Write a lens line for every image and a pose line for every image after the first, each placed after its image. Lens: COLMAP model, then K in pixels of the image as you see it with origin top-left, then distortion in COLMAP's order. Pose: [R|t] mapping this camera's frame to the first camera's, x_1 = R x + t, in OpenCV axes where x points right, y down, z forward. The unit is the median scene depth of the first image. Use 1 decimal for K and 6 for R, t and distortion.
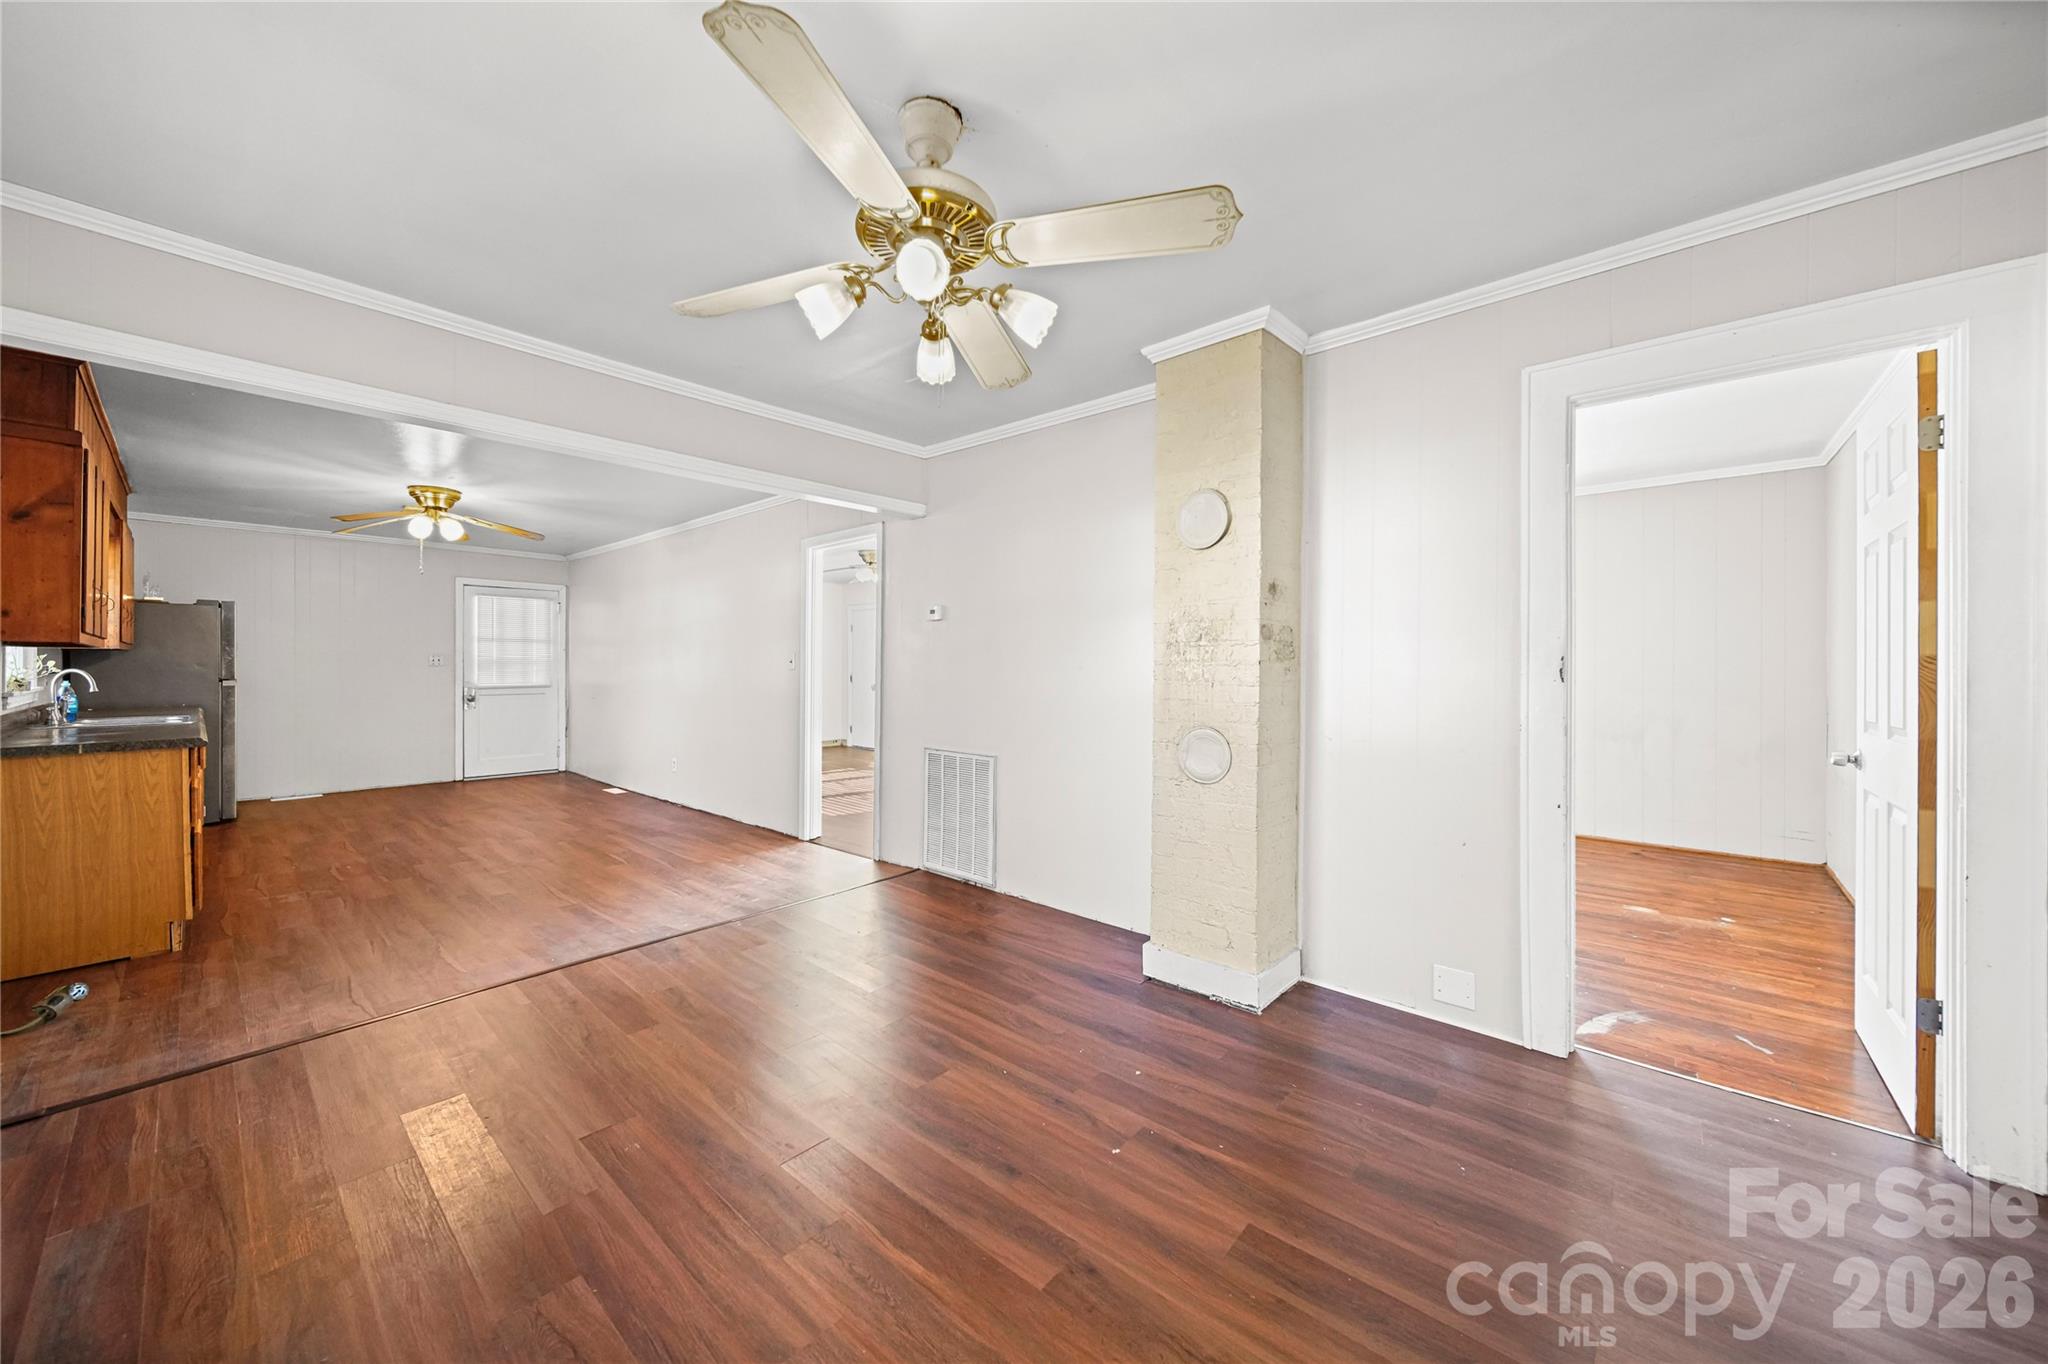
lens RADIAL K [[723.3, 0, 1009.6], [0, 723.3, 666.5], [0, 0, 1]] dist [-0.000408, -0.000277]
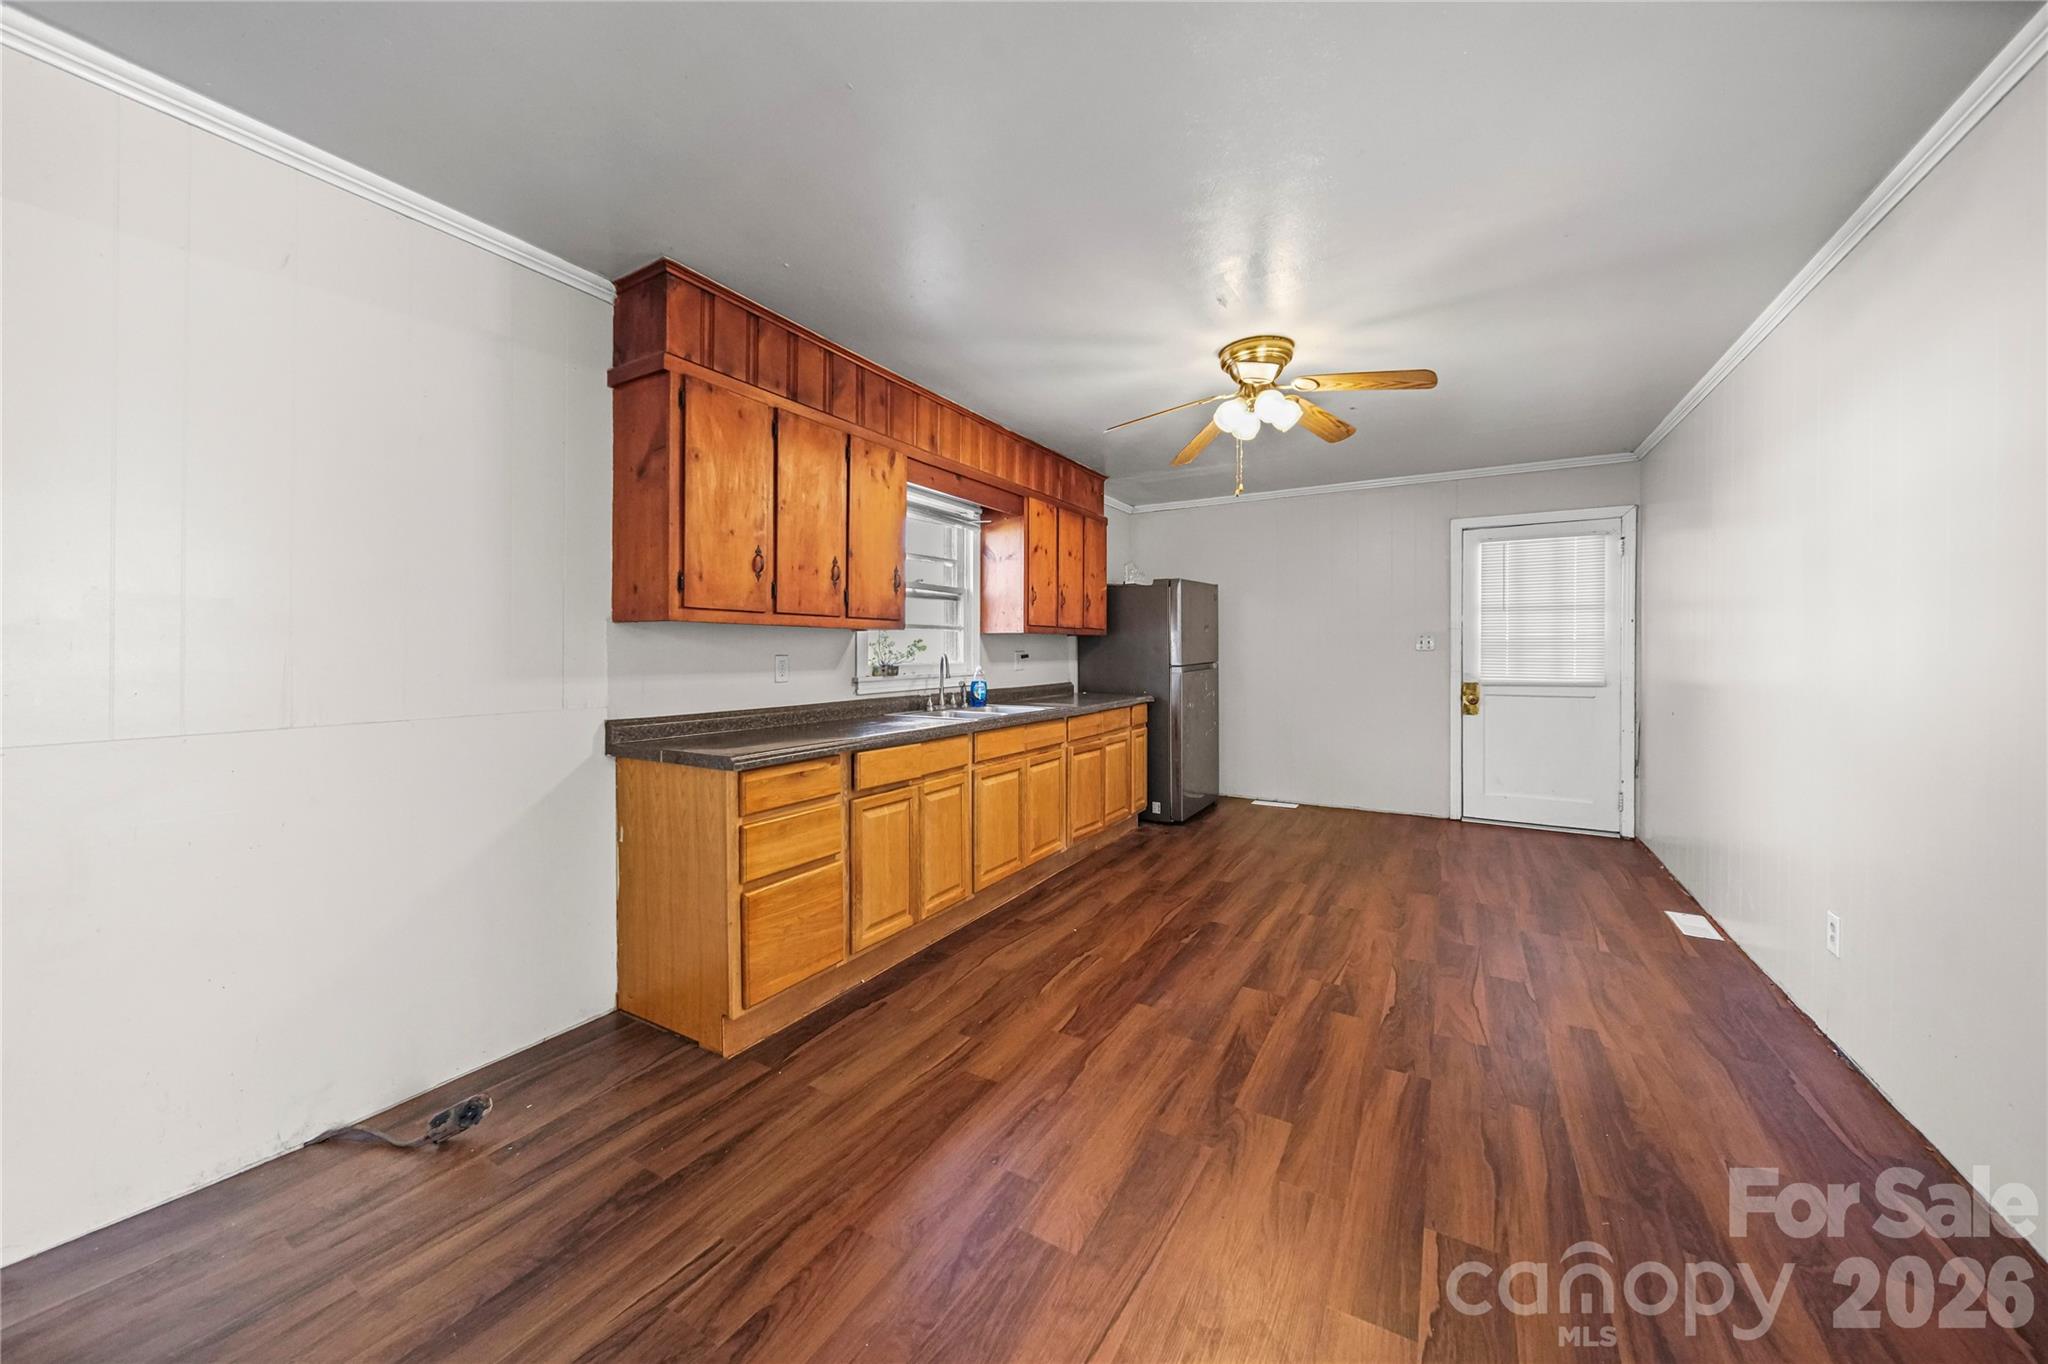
lens RADIAL K [[723.3, 0, 1030.2], [0, 723.3, 649.2], [0, 0, 1]] dist [-0.000408, -0.000277]
pose [[0.192529, -0.003693, -0.981284, -0.167112], [0.002353, 0.999992, -0.003301, -0.000211], [0.981289, -0.001674, 0.192536, 0.463251]]
